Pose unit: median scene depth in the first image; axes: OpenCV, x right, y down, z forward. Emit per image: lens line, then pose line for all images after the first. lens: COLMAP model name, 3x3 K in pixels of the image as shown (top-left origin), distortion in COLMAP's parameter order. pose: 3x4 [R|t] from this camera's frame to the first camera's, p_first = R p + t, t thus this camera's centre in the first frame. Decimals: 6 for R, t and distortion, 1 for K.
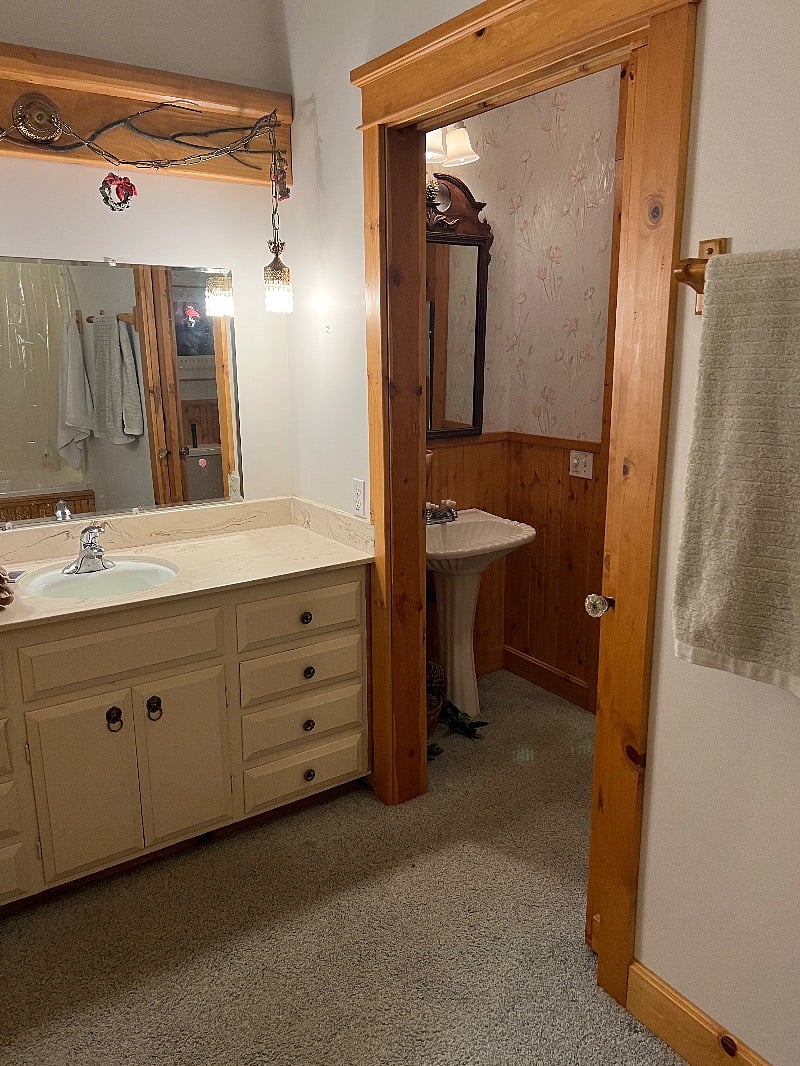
lens RADIAL K [[789.7, 0, 400.3], [0, 789.7, 535.1], [0, 0, 1]] dist [-0.025097, -0.000996]
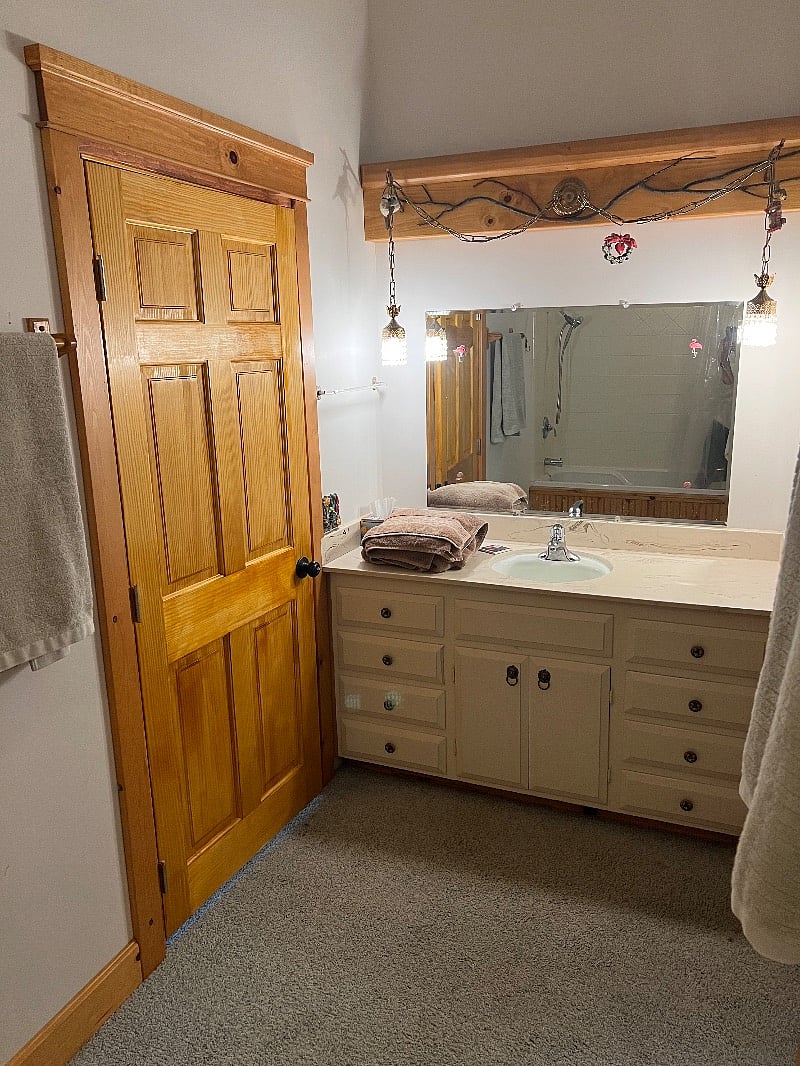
lens RADIAL K [[789.7, 0, 400.2], [0, 789.7, 531.3], [0, 0, 1]] dist [-0.025097, -0.000996]
pose [[0.526017, 0.184802, -0.830153, 0.514984], [-0.179008, 0.978298, 0.104355, -0.086694], [0.831422, 0.093712, 0.547682, 0.123875]]
